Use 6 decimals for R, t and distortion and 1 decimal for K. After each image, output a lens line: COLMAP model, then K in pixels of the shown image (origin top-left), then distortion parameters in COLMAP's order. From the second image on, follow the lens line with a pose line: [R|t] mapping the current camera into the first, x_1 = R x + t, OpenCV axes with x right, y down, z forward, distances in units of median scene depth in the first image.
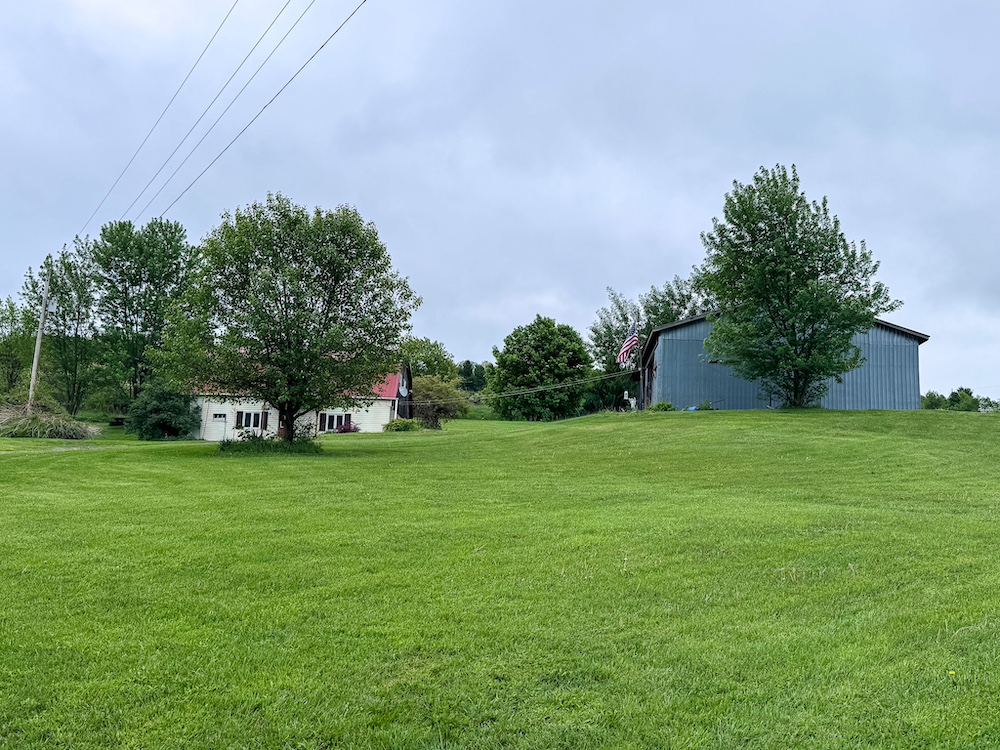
lens RADIAL K [[869.4, 0, 503.7], [0, 869.4, 373.6], [0, 0, 1]] dist [0.176509, -0.359936]
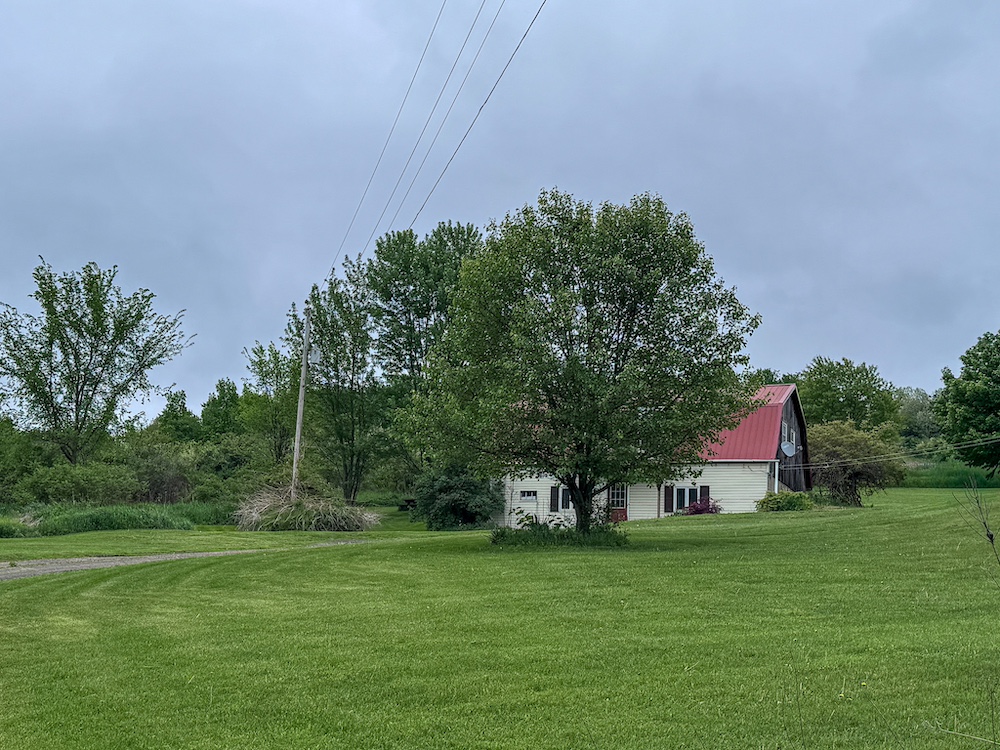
lens RADIAL K [[1381.1, 0, 500.0], [0, 1381.1, 375.0], [0, 0, 1]] dist [0.129502, 0.013045]
pose [[0.933540, -0.061379, -0.353178, 0.057204], [0.050662, 0.997934, -0.039518, -0.004652], [0.354874, 0.018999, 0.934721, -0.050268]]
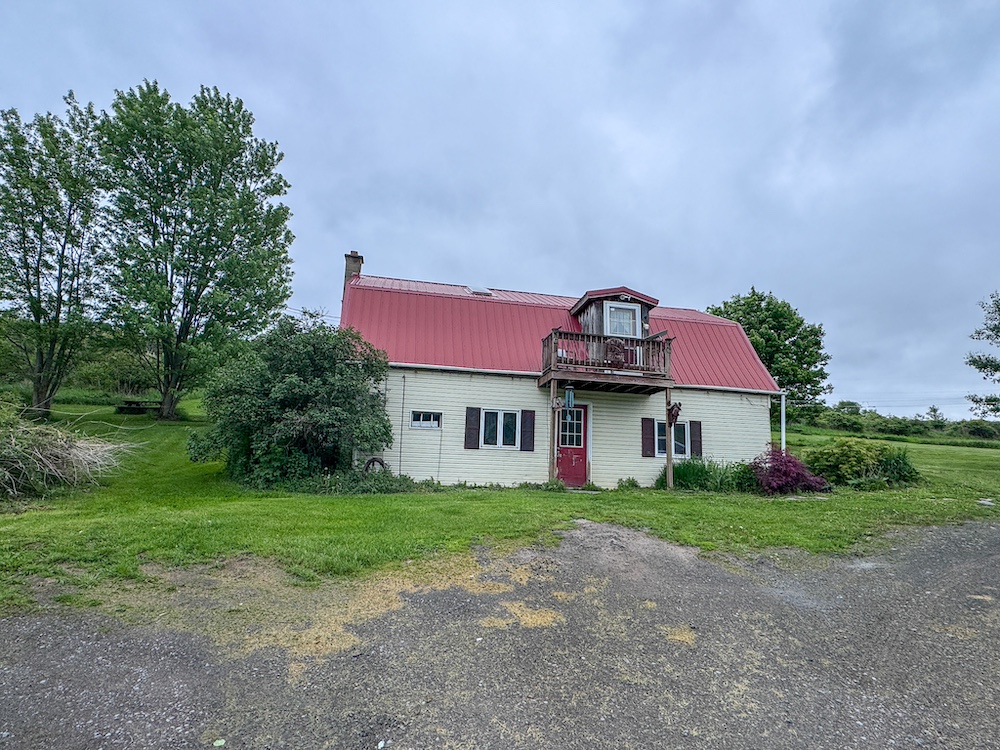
lens RADIAL K [[522.8, 0, 499.6], [0, 522.8, 397.0], [0, 0, 1]] dist [-0.000091, -0.038223]
pose [[0.969163, 0.037410, 0.243564, -0.365753], [-0.047267, 0.998278, 0.034753, 0.029525], [-0.241845, -0.045194, 0.969262, 0.784526]]
